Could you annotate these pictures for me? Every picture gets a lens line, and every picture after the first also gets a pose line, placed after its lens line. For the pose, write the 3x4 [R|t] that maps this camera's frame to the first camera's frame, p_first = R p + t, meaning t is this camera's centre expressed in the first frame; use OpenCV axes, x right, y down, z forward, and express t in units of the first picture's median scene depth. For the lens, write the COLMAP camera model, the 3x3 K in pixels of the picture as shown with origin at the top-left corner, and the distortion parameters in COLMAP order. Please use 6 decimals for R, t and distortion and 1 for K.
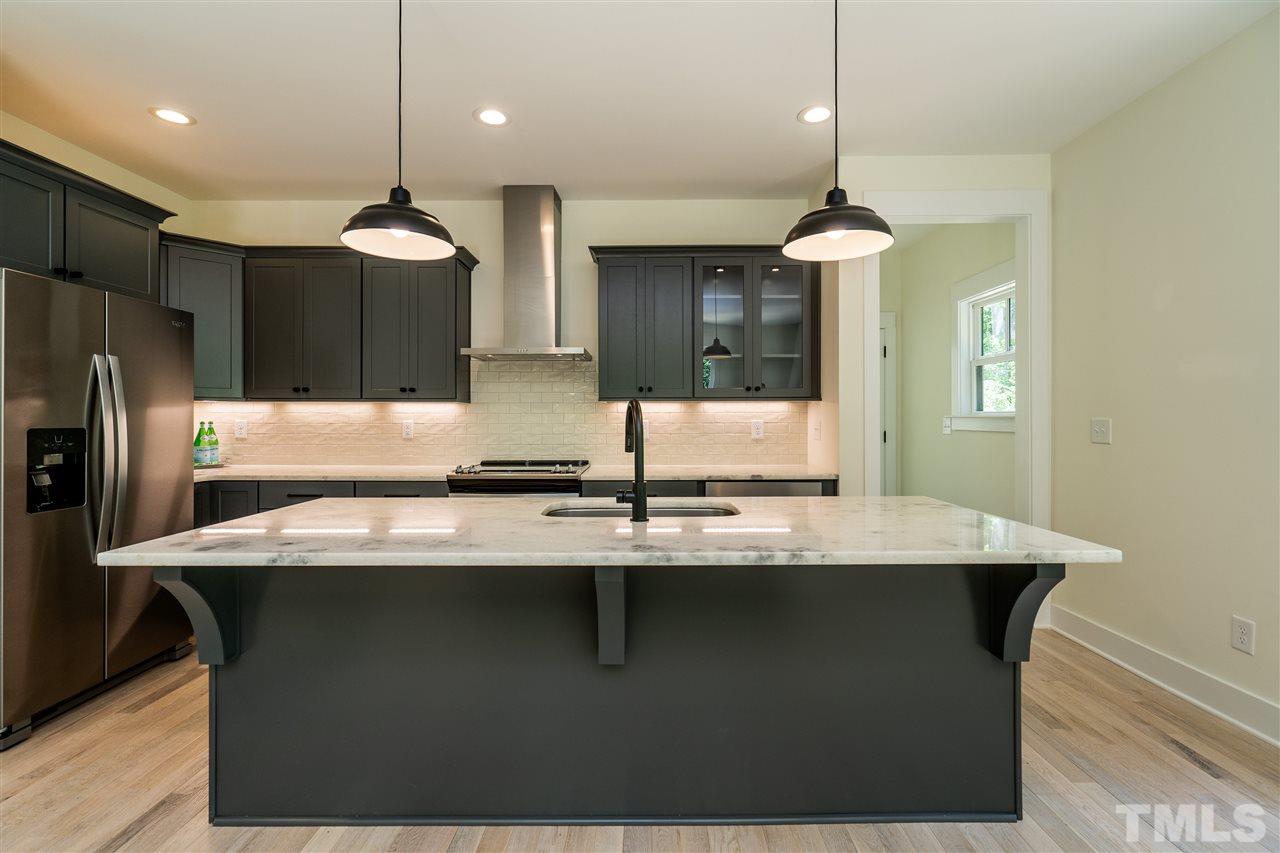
lens RADIAL K [[586.3, 0, 640.0], [0, 586.3, 424.2], [0, 0, 1]] dist [-0.002760, 0.000313]
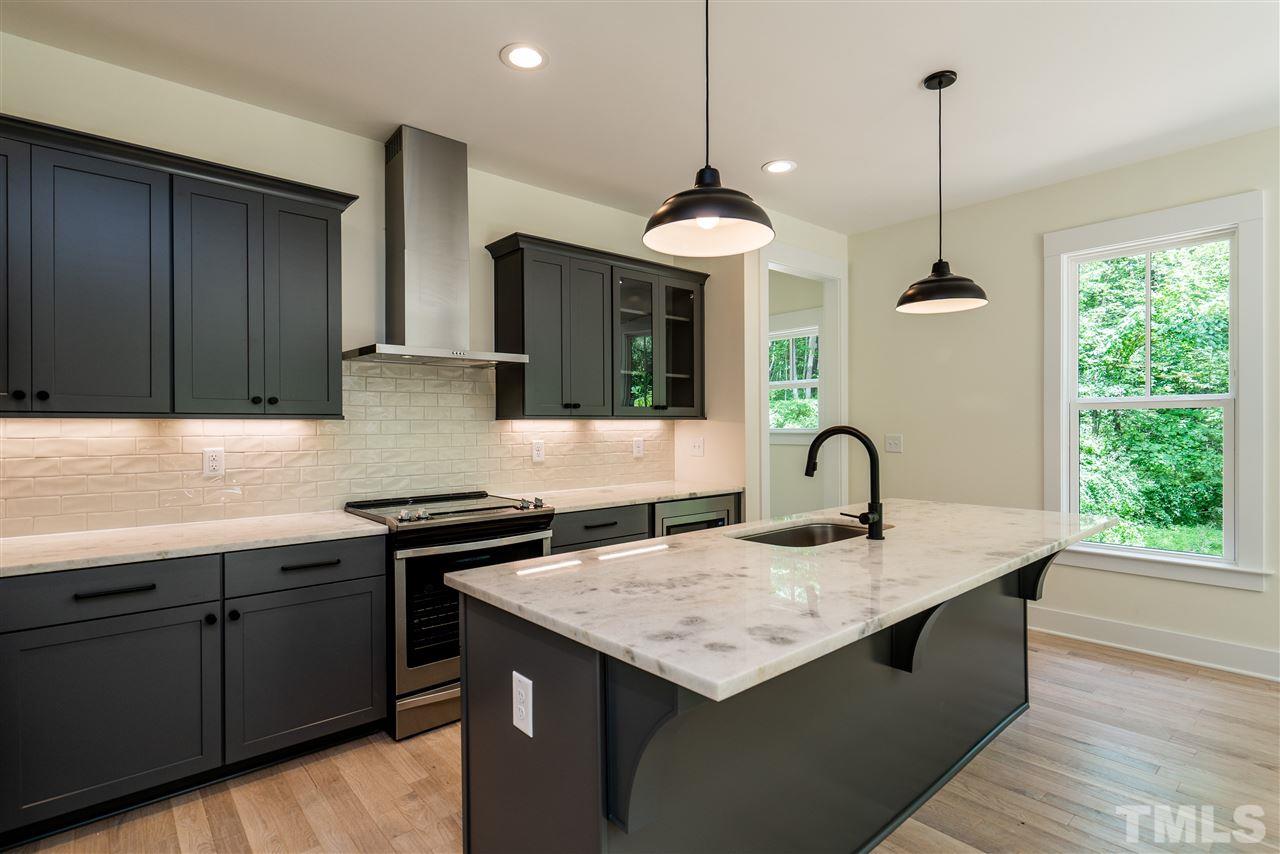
lens RADIAL K [[628.7, 0, 632.9], [0, 628.7, 425.0], [0, 0, 1]] dist [0.002266, 0.000556]
pose [[0.753554, -0.002495, 0.657381, -0.539959], [0.014772, 0.999805, -0.013139, -0.016551], [-0.657220, 0.019612, 0.753443, 0.219660]]
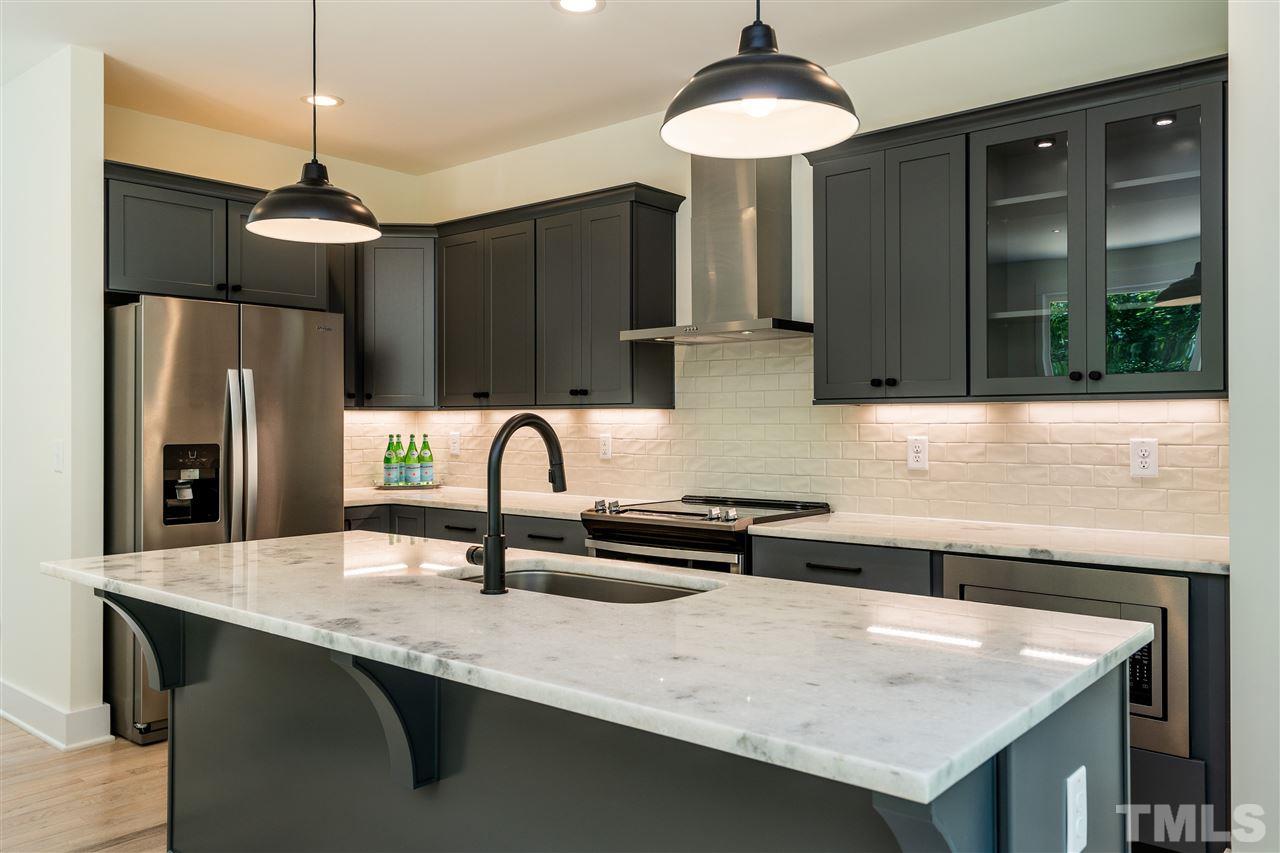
lens RADIAL K [[975.6, 0, 622.6], [0, 975.6, 432.0], [0, 0, 1]] dist [0.003469, 0.000998]
pose [[0.759674, 0.005093, -0.650284, 0.424918], [-0.004342, 0.999987, 0.002759, -0.013417], [0.650289, 0.000728, 0.759686, 0.118375]]
